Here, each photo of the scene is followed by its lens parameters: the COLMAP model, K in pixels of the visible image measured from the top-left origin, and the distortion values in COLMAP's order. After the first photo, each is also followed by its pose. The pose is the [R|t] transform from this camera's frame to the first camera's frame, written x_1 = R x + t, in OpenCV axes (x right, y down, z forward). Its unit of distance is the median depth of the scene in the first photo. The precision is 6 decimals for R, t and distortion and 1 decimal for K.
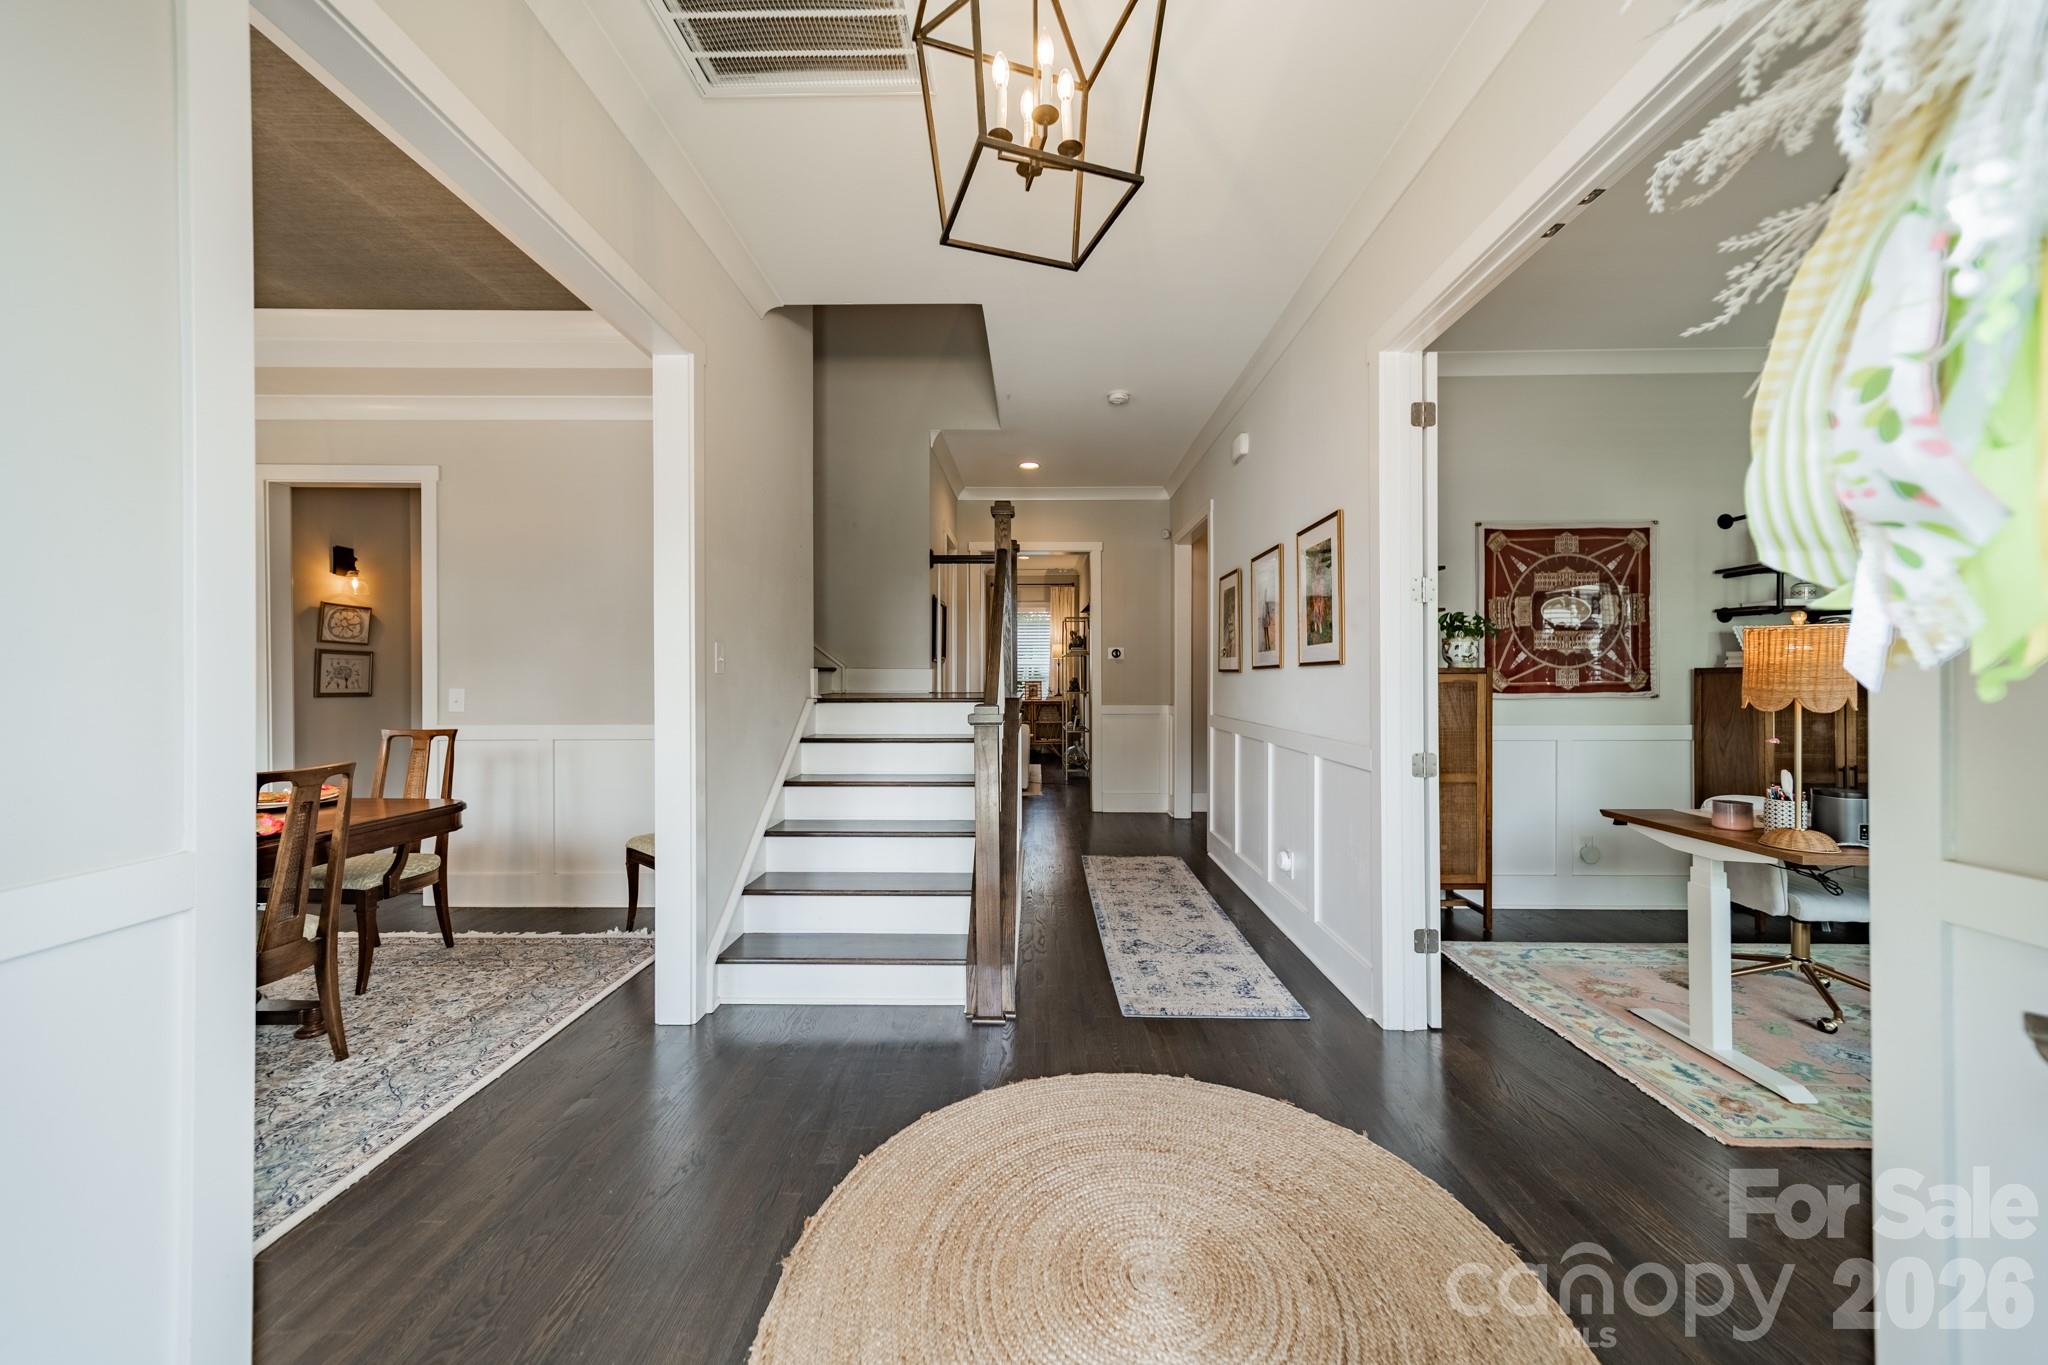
lens RADIAL K [[723.7, 0, 1027.5], [0, 723.7, 682.8], [0, 0, 1]] dist [0.006493, -0.000013]
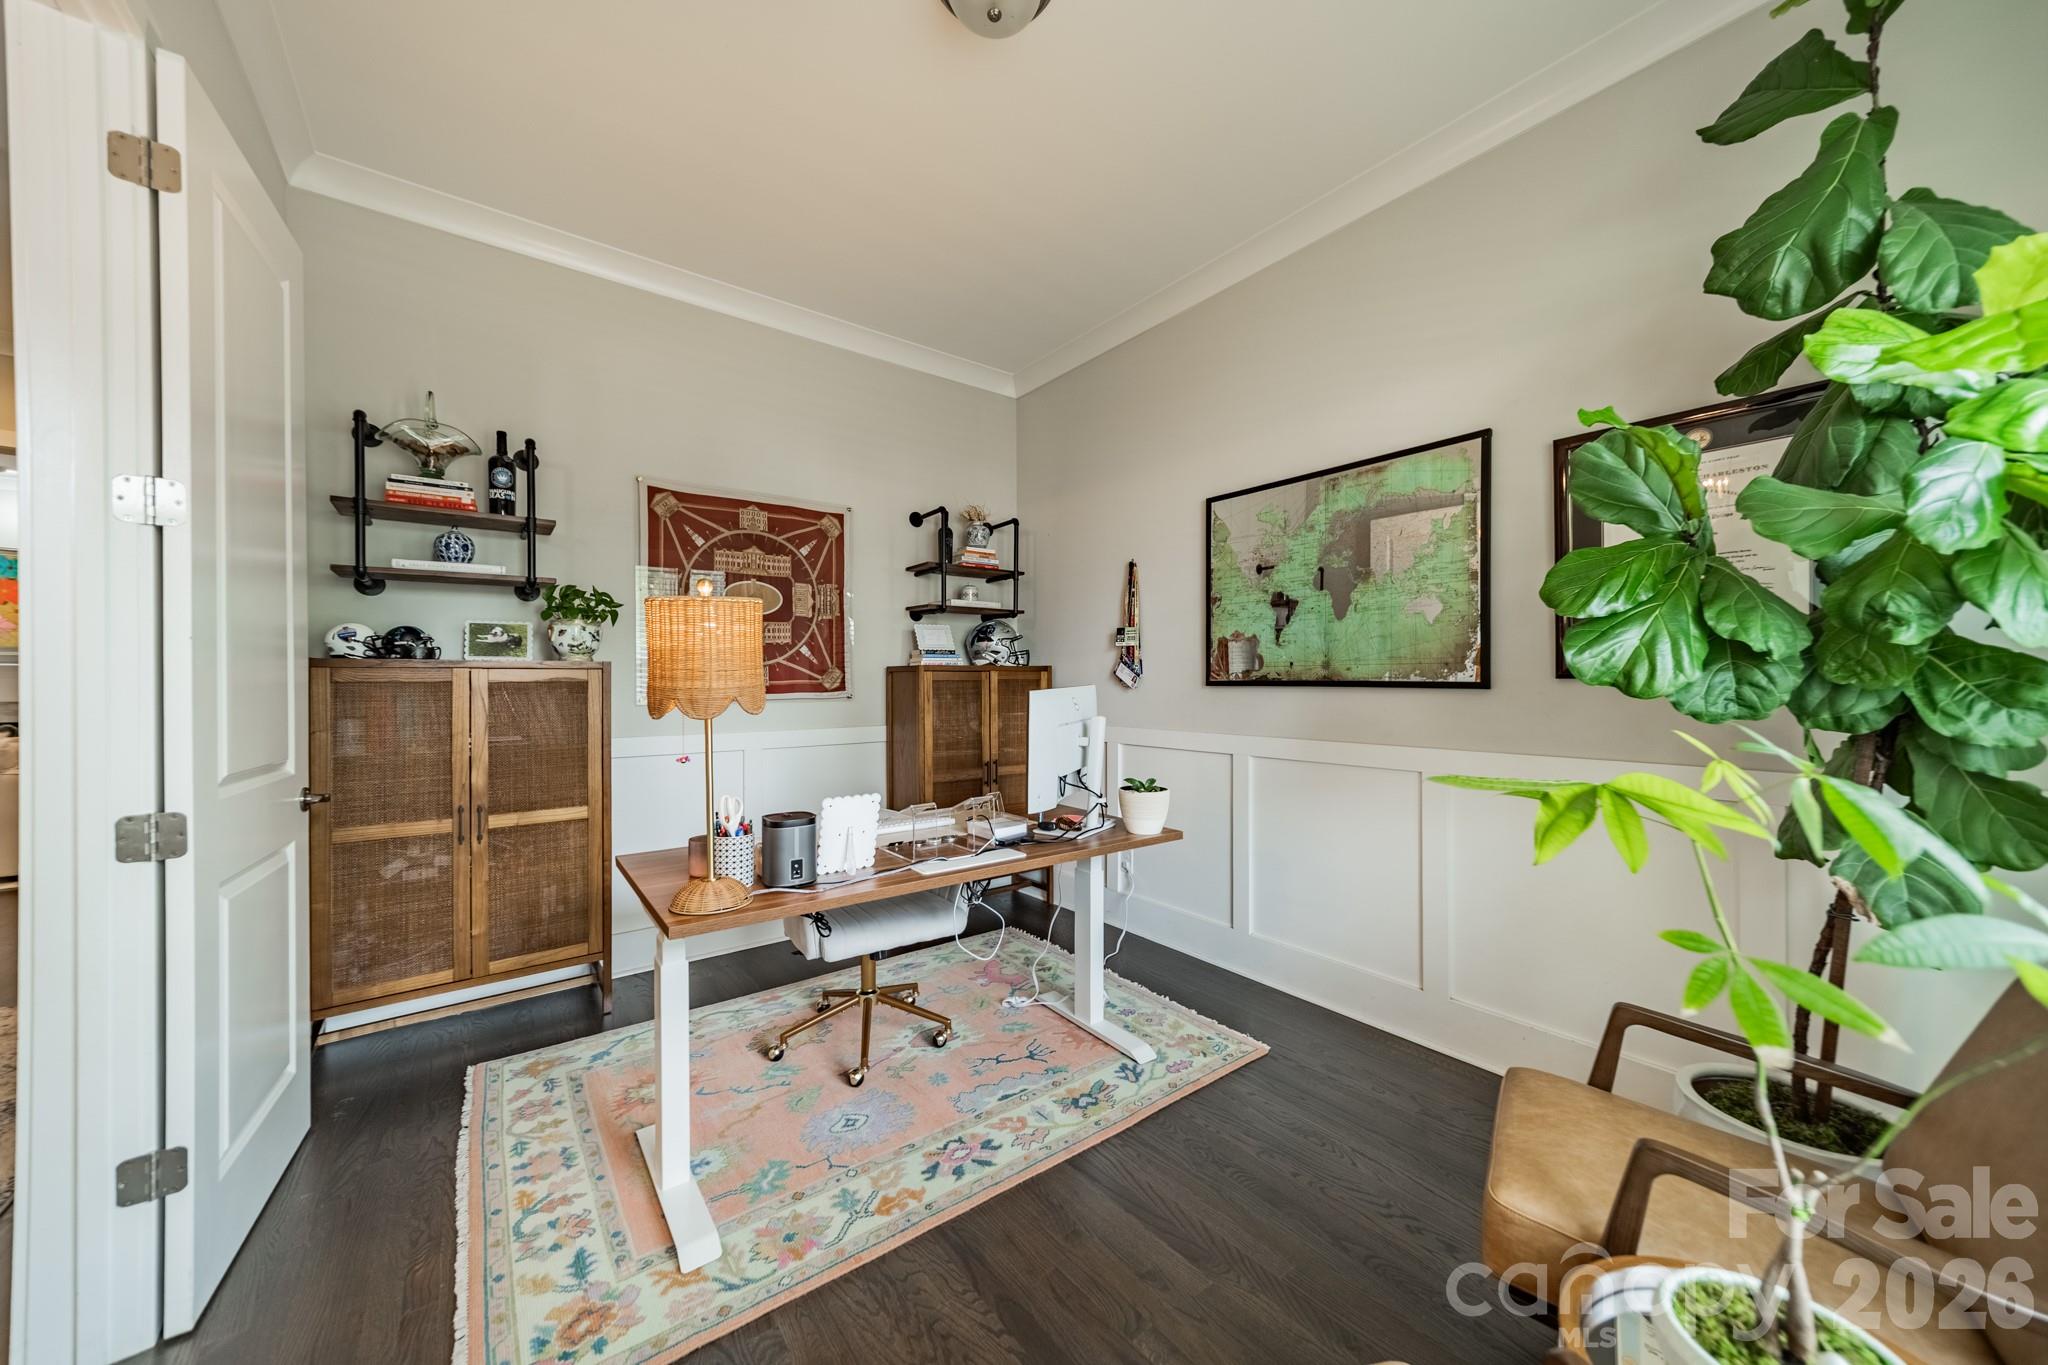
lens RADIAL K [[723.7, 0, 1037.2], [0, 723.7, 686.4], [0, 0, 1]] dist [0.006493, -0.000013]
pose [[0.779662, -0.005689, 0.626175, 0.469619], [0.005461, 0.999982, 0.002285, 0.004873], [-0.626177, 0.001638, 0.779679, 0.127630]]
